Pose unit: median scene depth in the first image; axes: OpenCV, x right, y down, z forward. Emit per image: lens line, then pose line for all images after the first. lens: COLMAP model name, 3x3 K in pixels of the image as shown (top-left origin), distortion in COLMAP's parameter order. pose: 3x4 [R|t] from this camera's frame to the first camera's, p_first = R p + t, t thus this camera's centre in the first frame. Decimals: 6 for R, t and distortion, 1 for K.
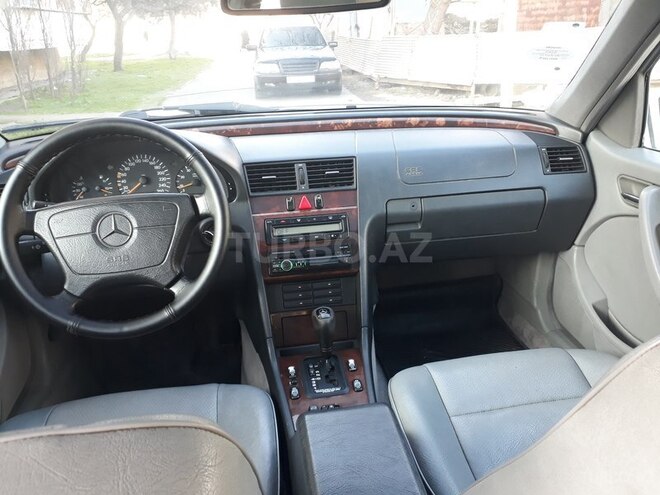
lens RADIAL K [[518.3, 0, 330.0], [0, 518.3, 247.5], [0, 0, 1]] dist [0.072296, -0.137867]
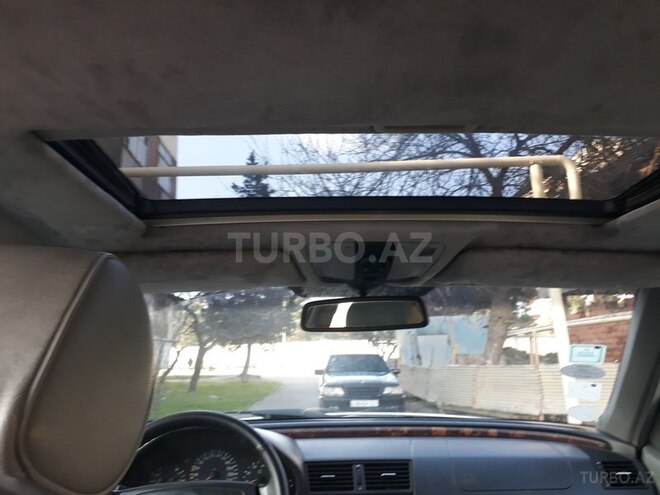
lens RADIAL K [[533.7, 0, 330.0], [0, 533.7, 247.5], [0, 0, 1]] dist [0.063310, -0.064326]
pose [[0.992876, -0.005741, -0.119017, 0.017903], [-0.062769, 0.823809, -0.563381, 0.091407], [0.101281, 0.566838, 0.817580, -0.146927]]
